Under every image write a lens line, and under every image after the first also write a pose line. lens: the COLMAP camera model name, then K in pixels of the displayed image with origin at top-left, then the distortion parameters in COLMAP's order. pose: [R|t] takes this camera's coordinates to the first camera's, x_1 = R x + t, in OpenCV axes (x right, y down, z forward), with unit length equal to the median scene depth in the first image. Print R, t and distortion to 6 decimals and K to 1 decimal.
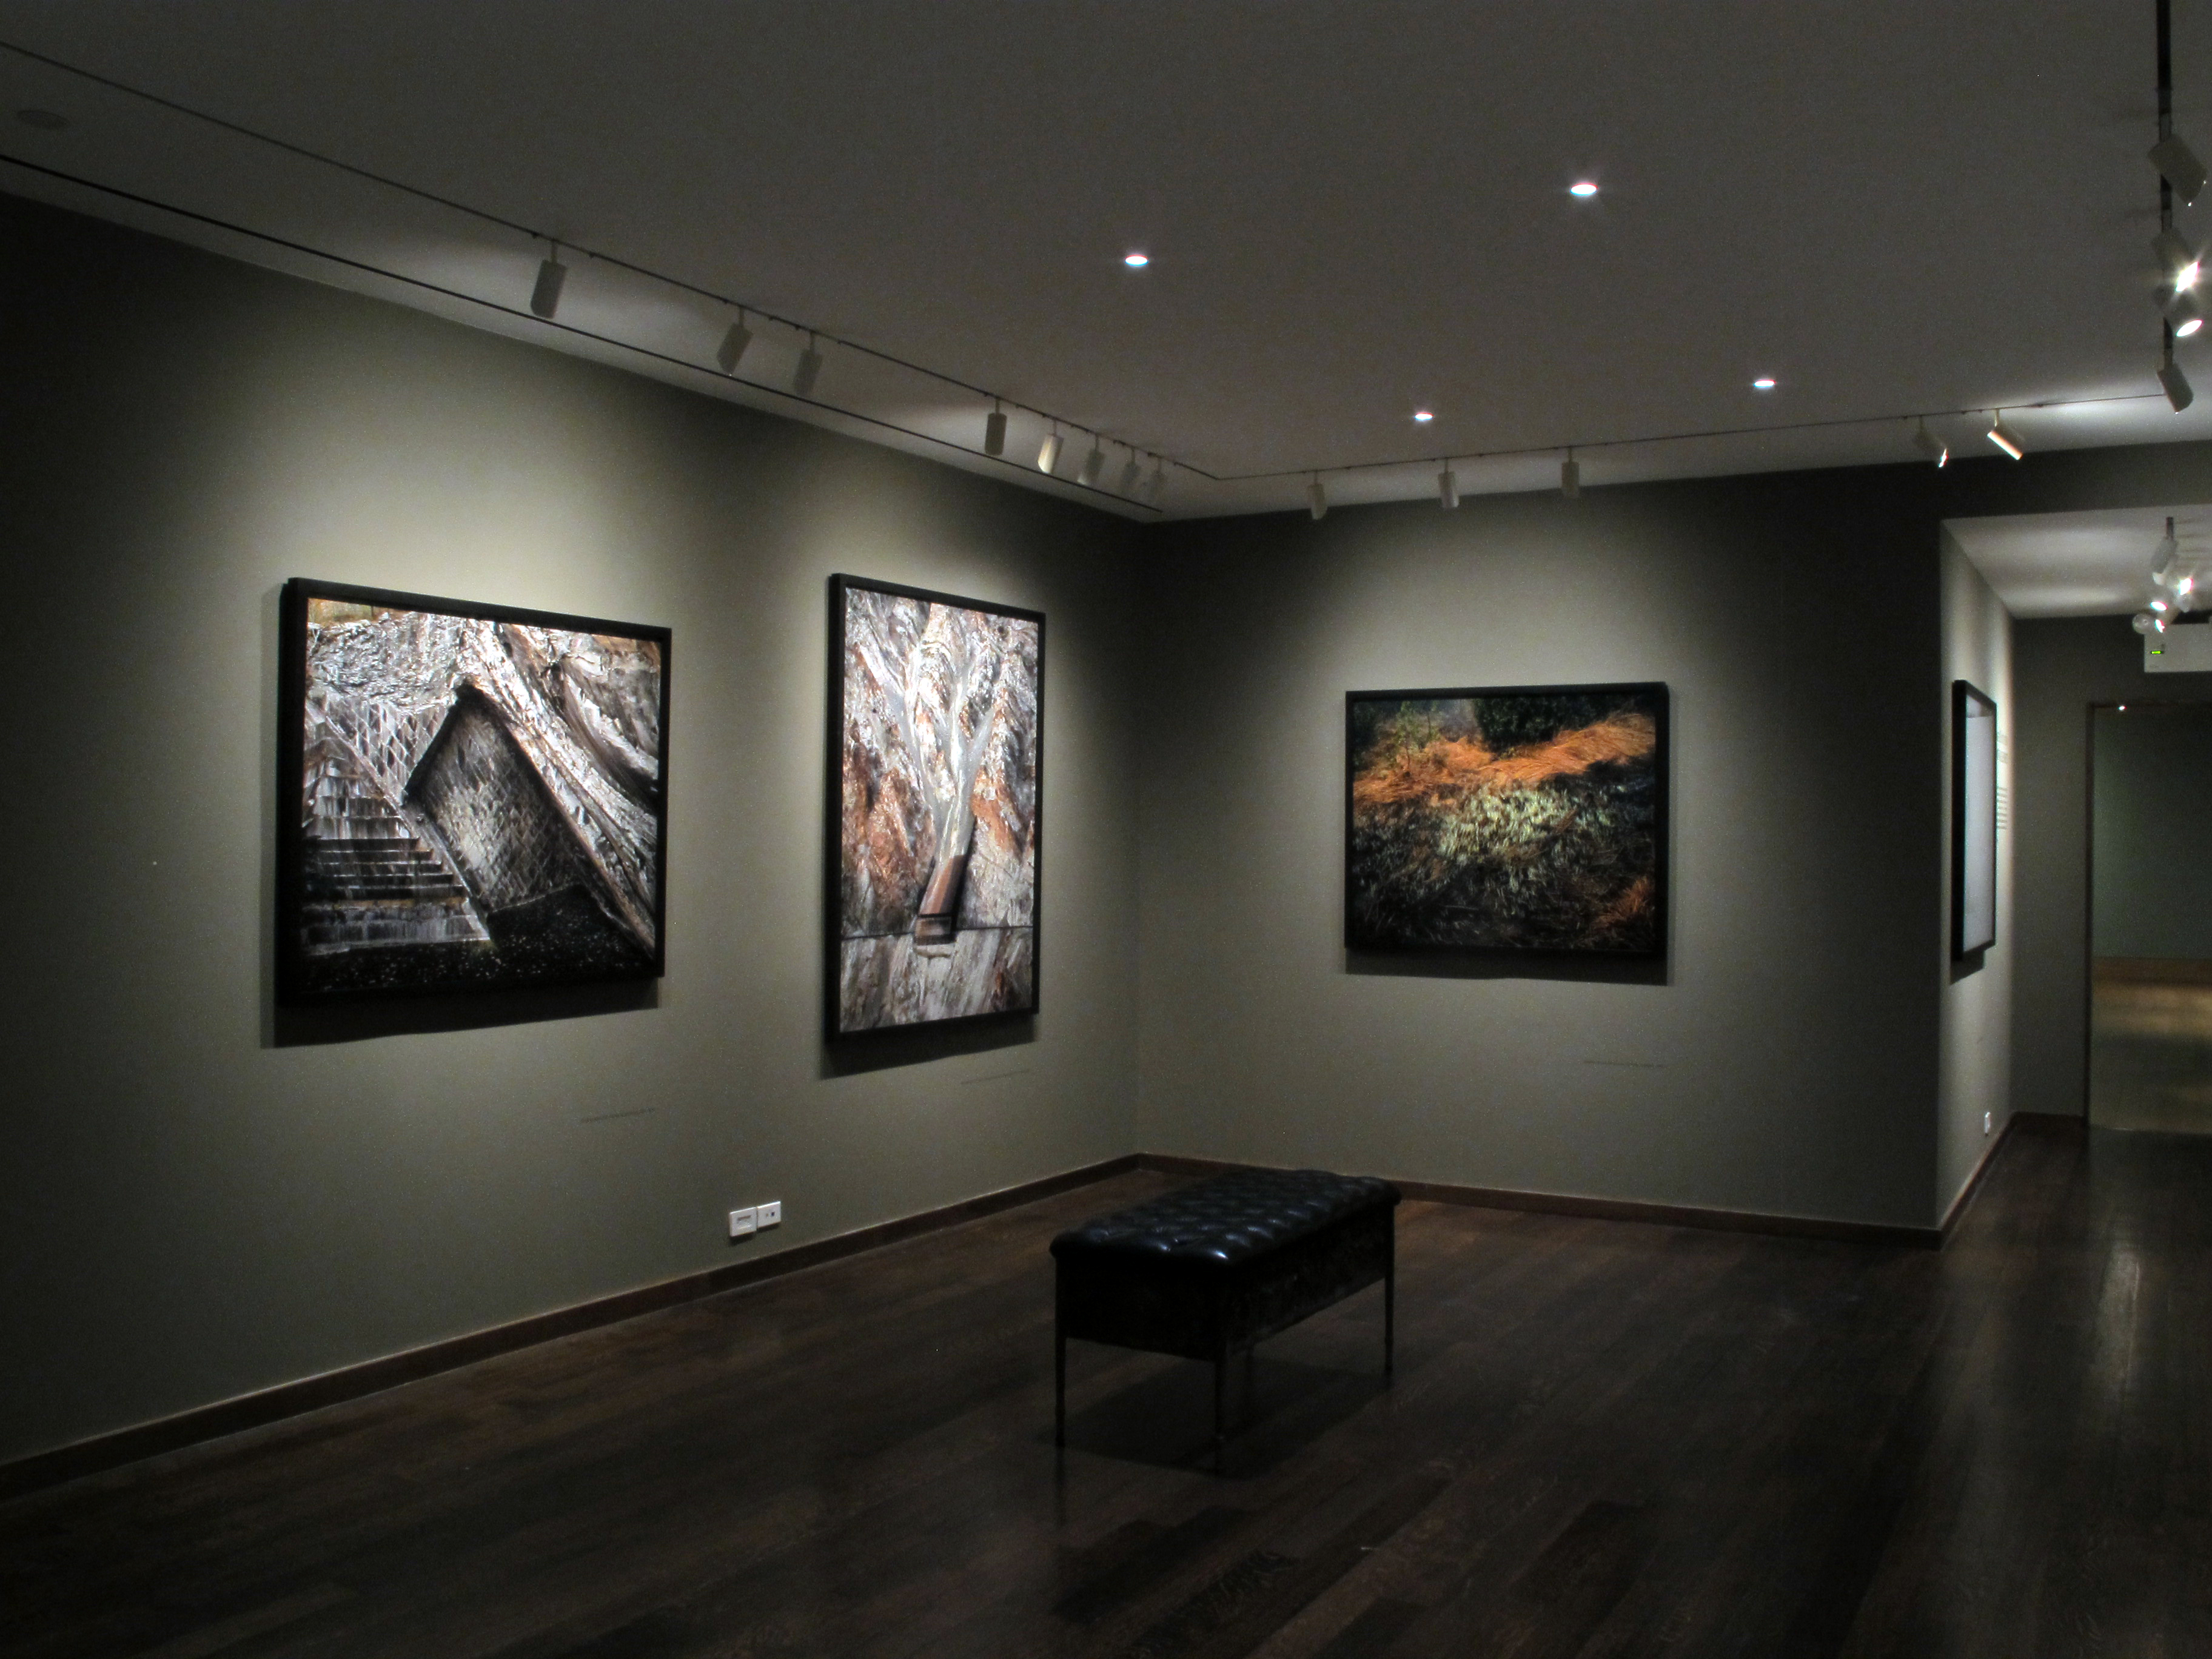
lens RADIAL K [[1846.4, 0, 1101.9], [0, 1846.4, 819.6], [0, 0, 1]] dist [-0.133027, 0.083728]
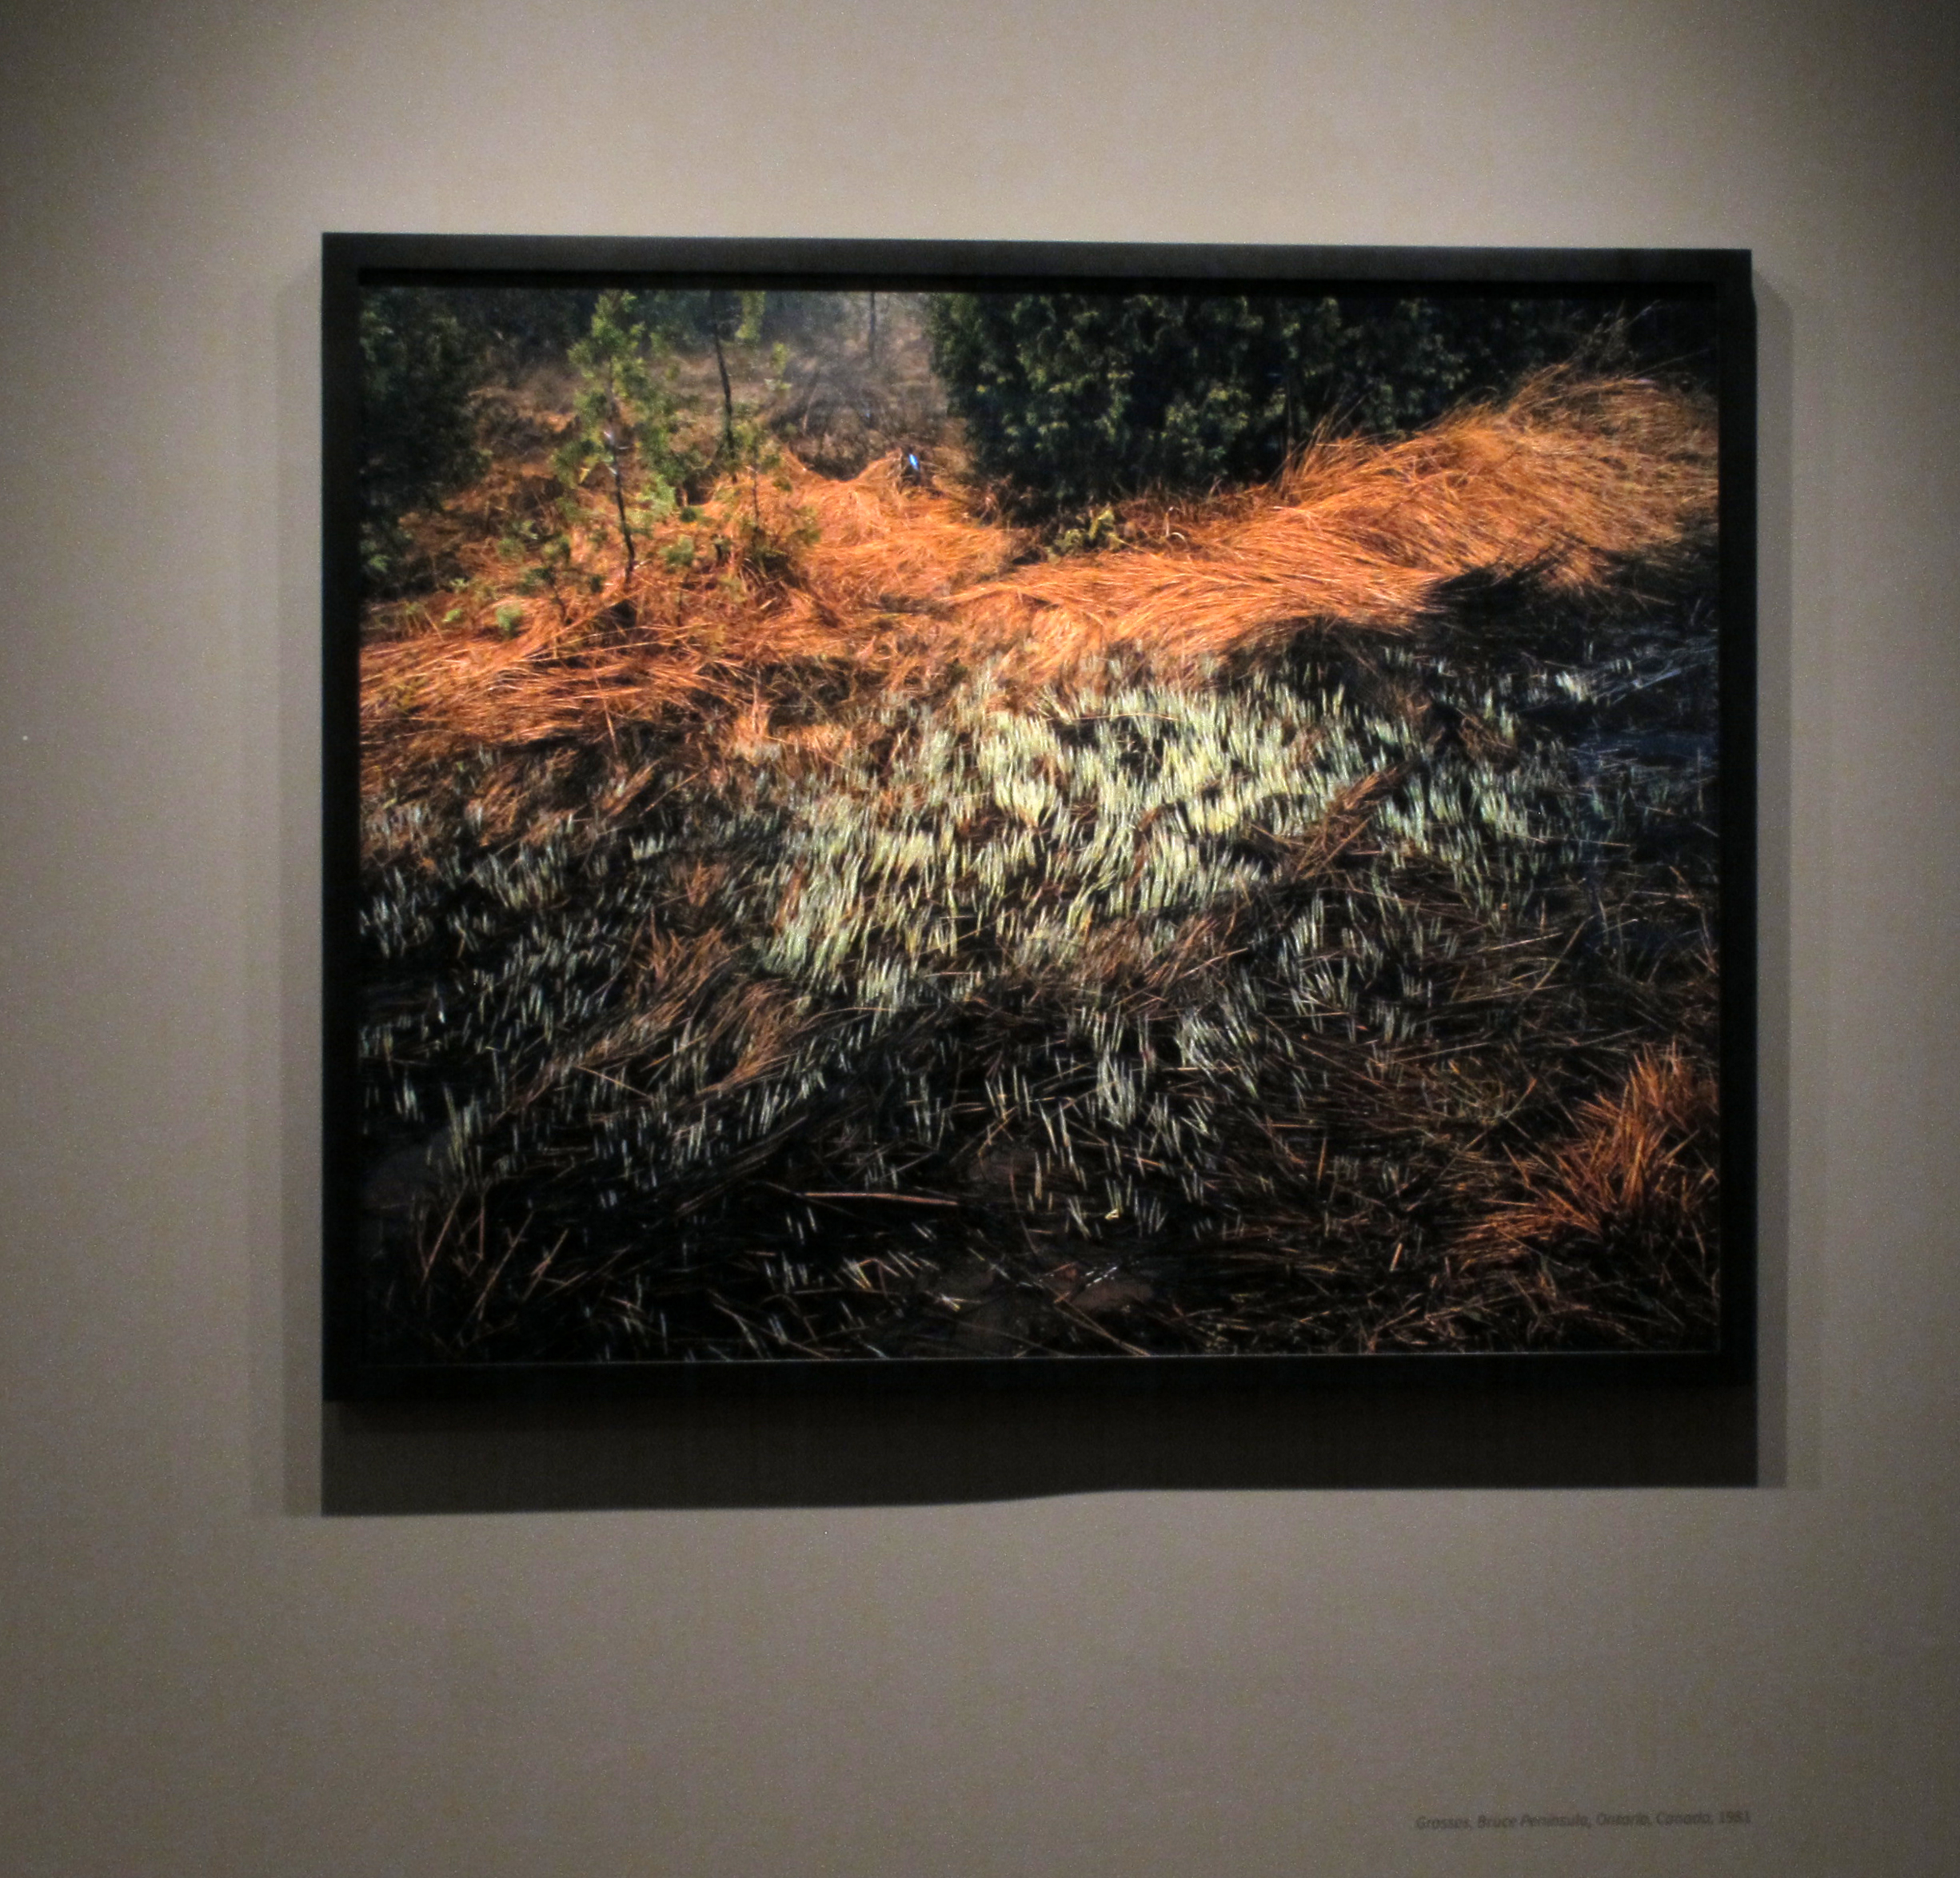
lens RADIAL K [[2709.2, 0, 979.8], [0, 2709.2, 937.5], [0, 0, 1]] dist [0.023599, 0.000000]
pose [[0.828690, -0.003088, 0.559699, 0.017283], [0.005316, 0.999983, -0.002355, 0.017125], [-0.559682, 0.004927, 0.828693, 0.756697]]
